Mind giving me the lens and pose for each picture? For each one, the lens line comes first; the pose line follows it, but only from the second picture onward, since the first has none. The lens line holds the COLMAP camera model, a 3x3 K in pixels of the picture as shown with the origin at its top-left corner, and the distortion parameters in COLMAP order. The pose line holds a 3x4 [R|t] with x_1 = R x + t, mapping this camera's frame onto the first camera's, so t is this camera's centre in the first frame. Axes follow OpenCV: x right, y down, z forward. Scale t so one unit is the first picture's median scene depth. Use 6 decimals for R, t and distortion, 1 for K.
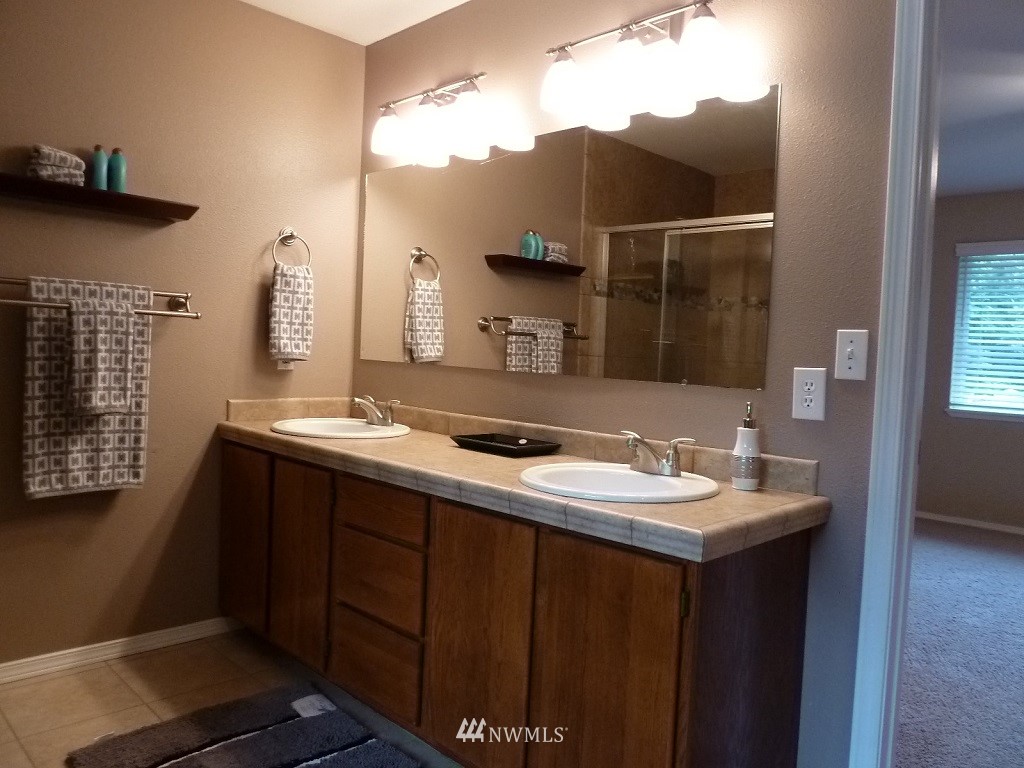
lens RADIAL K [[761.9, 0, 517.4], [0, 761.9, 383.1], [0, 0, 1]] dist [-0.032448, 0.002863]
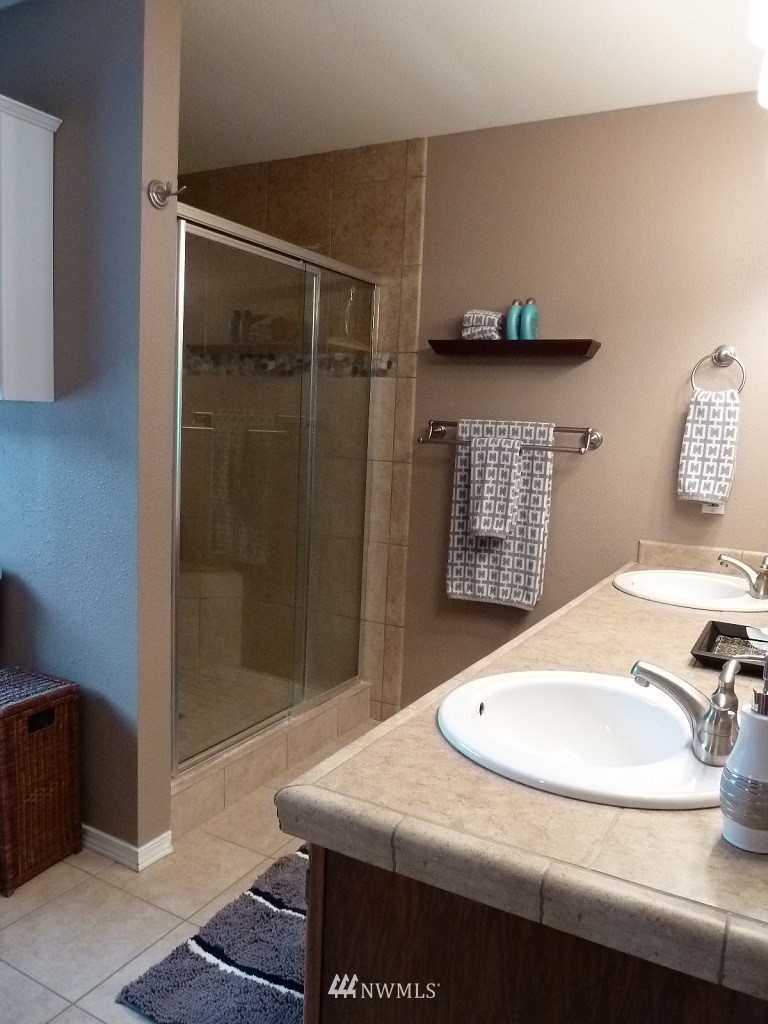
lens RADIAL K [[761.9, 0, 389.0], [0, 761.9, 512.3], [0, 0, 1]] dist [-0.032448, 0.002863]
pose [[0.281547, 0.076095, -0.956525, 0.495653], [-0.076083, 0.995482, 0.056799, -0.048724], [0.956526, 0.056783, 0.286065, 0.504229]]
